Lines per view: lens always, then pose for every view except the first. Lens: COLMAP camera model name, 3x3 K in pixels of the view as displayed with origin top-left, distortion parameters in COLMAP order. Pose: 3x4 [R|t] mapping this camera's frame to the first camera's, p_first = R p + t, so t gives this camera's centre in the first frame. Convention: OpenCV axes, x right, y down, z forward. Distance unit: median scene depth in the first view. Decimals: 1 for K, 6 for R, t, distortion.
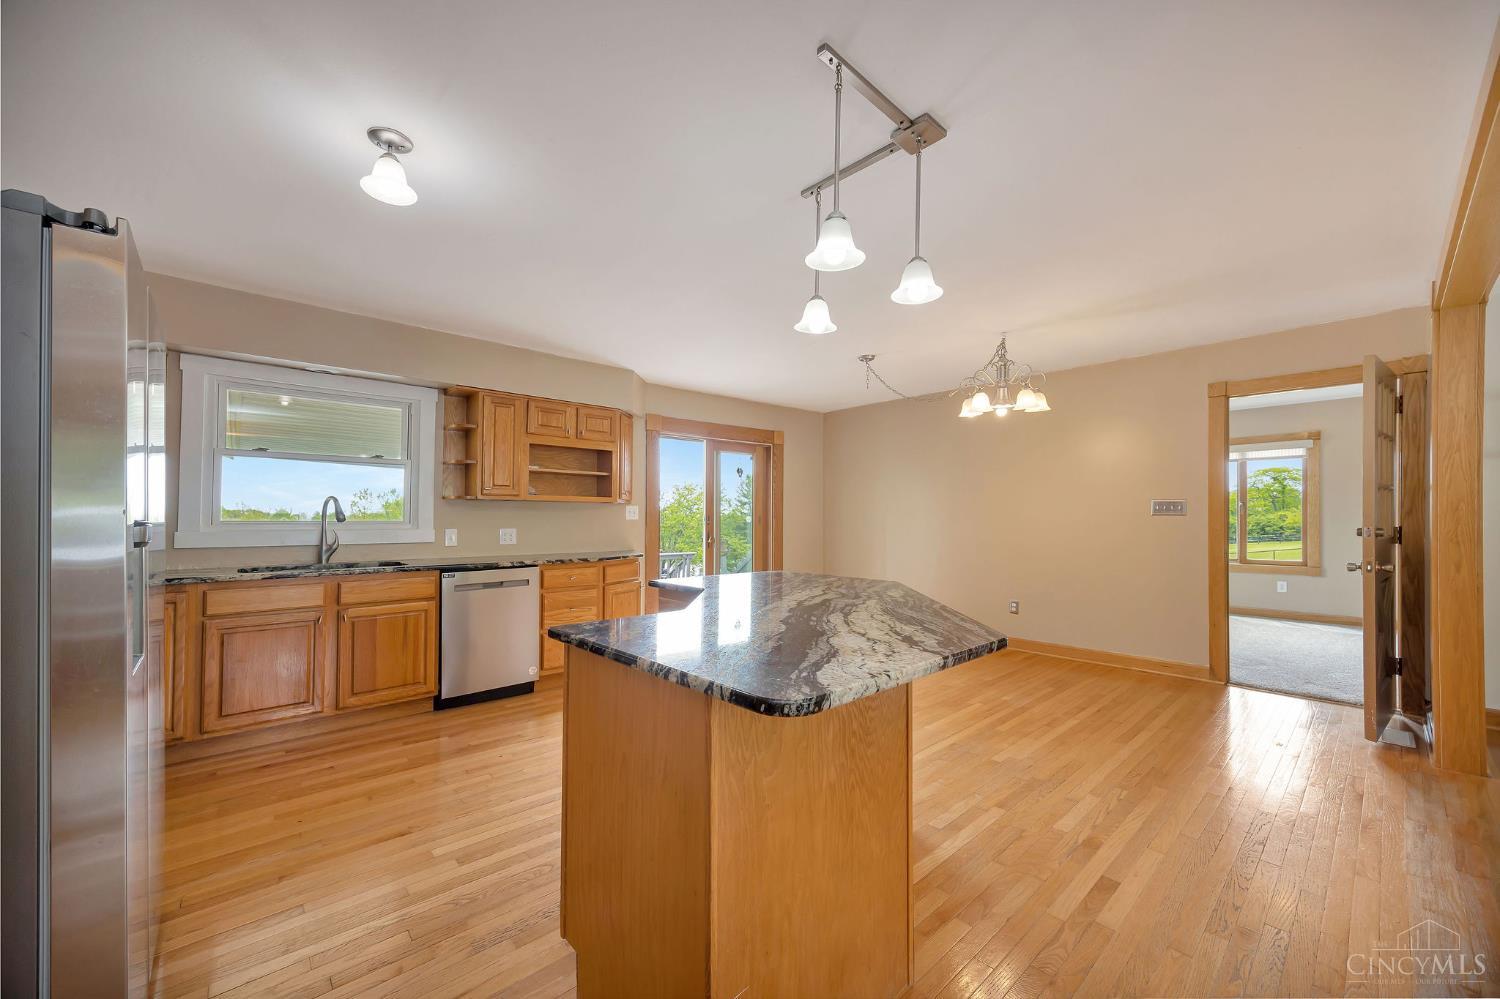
lens RADIAL K [[579.7, 0, 762.1], [0, 579.7, 495.6], [0, 0, 1]] dist [-0.005105, 0.000229]
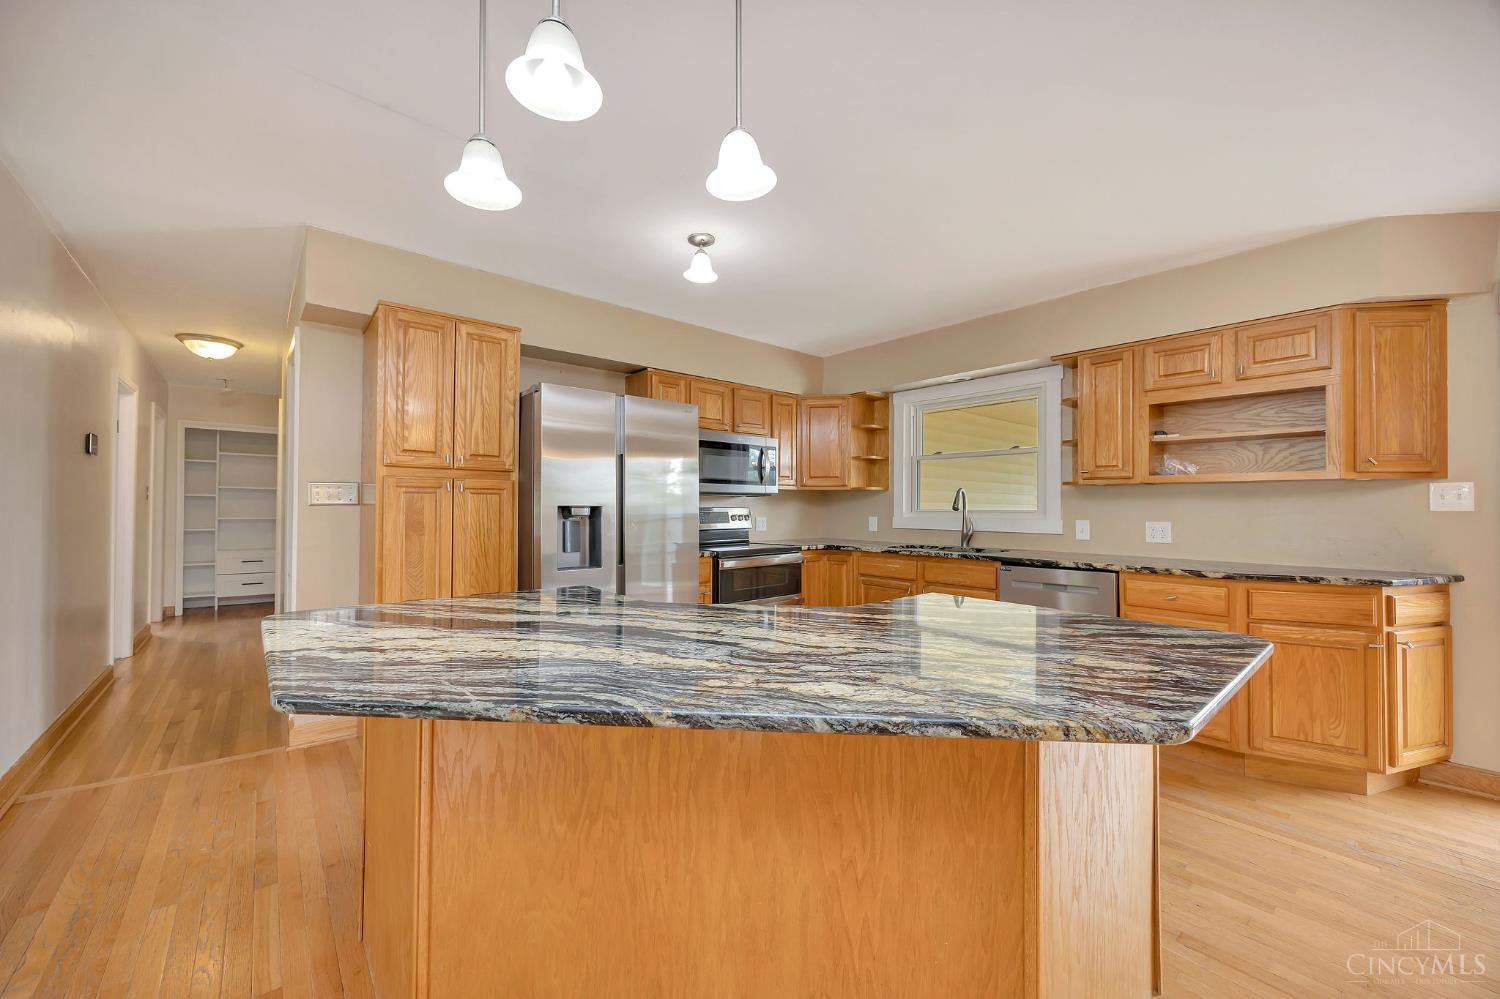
lens RADIAL K [[579.7, 0, 739.6], [0, 579.7, 494.4], [0, 0, 1]] dist [-0.005105, 0.000229]
pose [[-0.052819, -0.024697, -0.998299, 0.594792], [0.032378, 0.999126, -0.026431, 0.042432], [0.998079, -0.033719, -0.051973, 0.891896]]
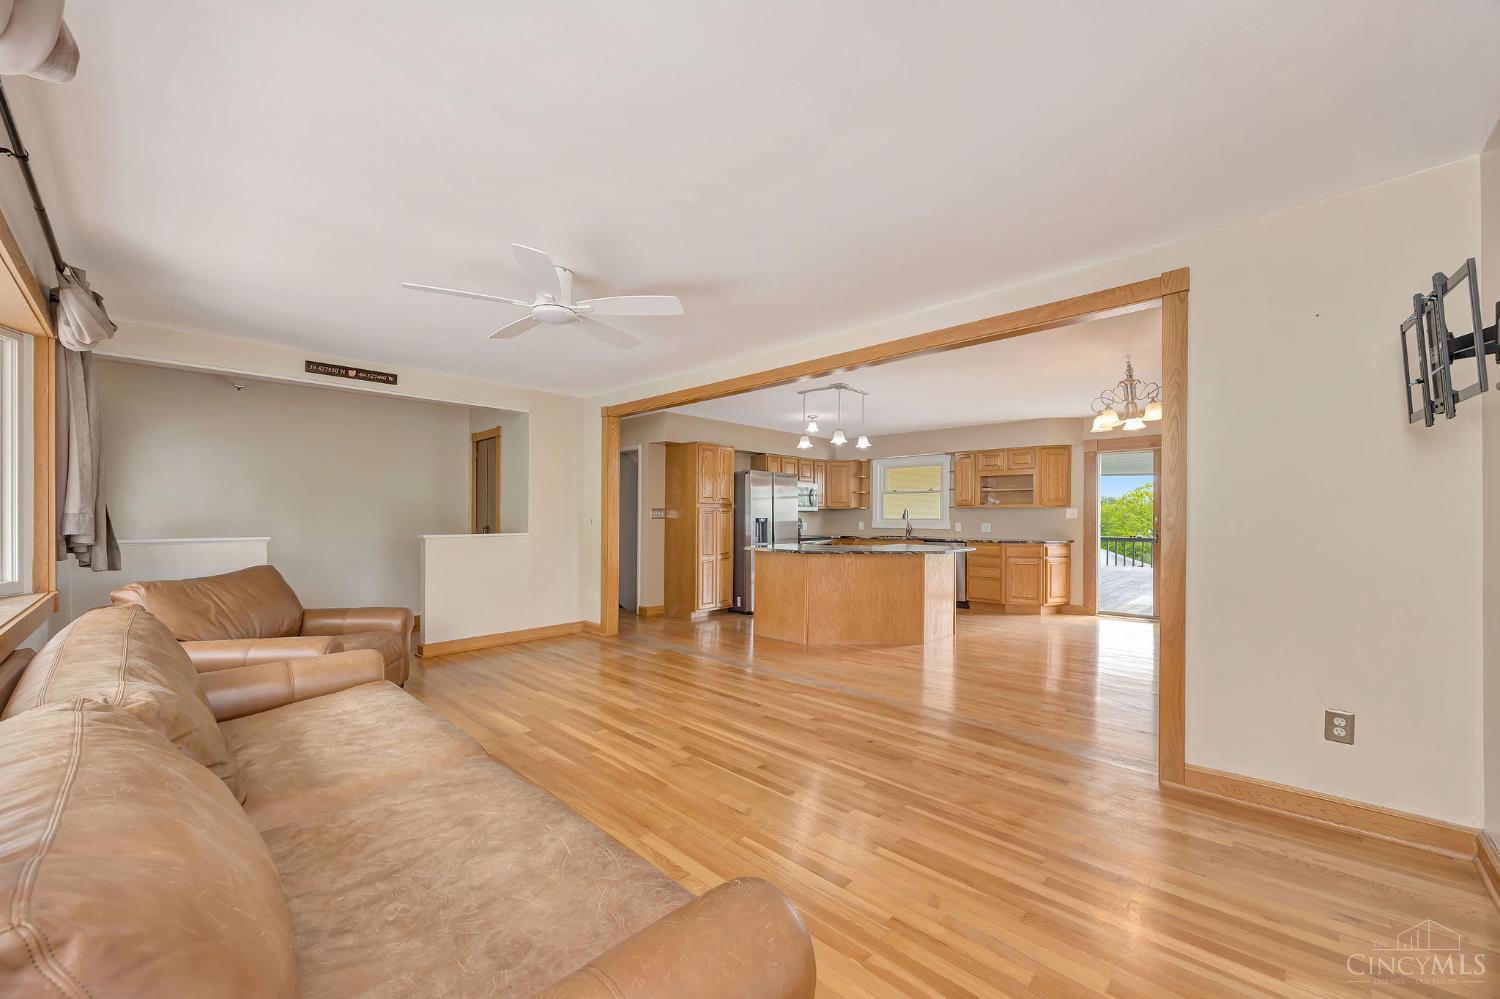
lens RADIAL K [[579.7, 0, 739.9], [0, 579.7, 506.7], [0, 0, 1]] dist [-0.005105, 0.000229]
pose [[0.045873, -0.017157, -0.998800, 2.357032], [0.038359, 0.999145, -0.015401, 0.007424], [0.998211, -0.037606, 0.046492, 0.274516]]
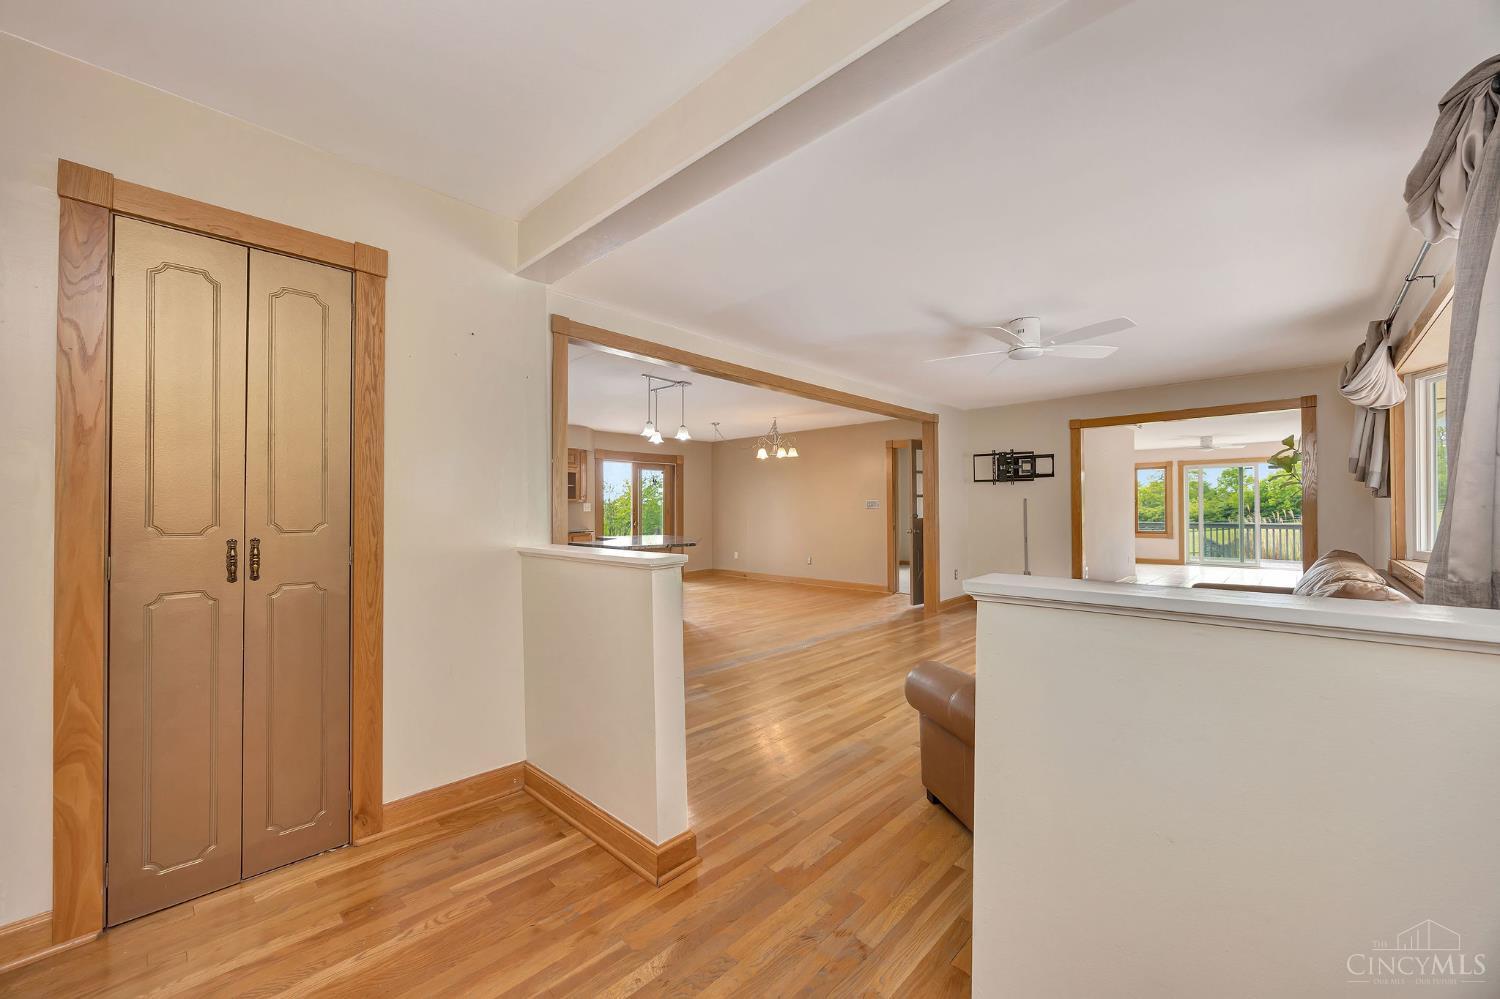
lens RADIAL K [[579.7, 0, 752.8], [0, 579.7, 506.3], [0, 0, 1]] dist [-0.005105, 0.000229]
pose [[0.998081, -0.002536, 0.061868, 0.330348], [0.000447, 0.999430, 0.033748, -0.064832], [-0.061919, -0.033656, 0.997514, -1.540564]]
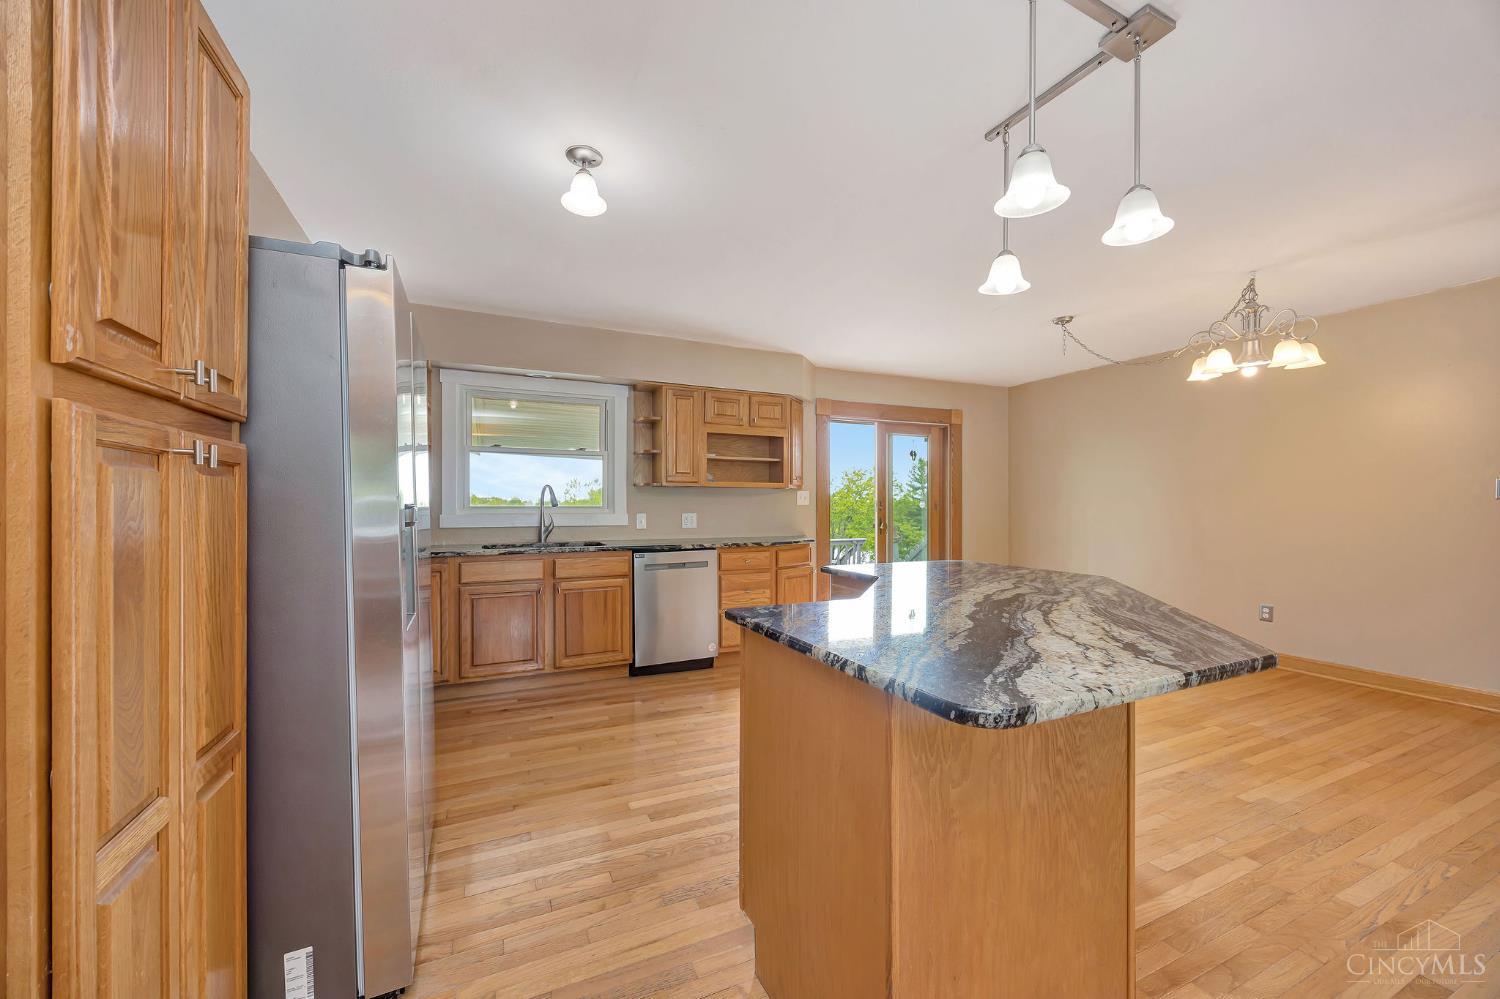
lens RADIAL K [[579.7, 0, 753.0], [0, 579.7, 498.4], [0, 0, 1]] dist [-0.005105, 0.000229]
pose [[0.953667, -0.003101, -0.300847, -0.008766], [0.011858, 0.999557, 0.027285, 0.003889], [0.300630, -0.029588, 0.953282, 0.030508]]
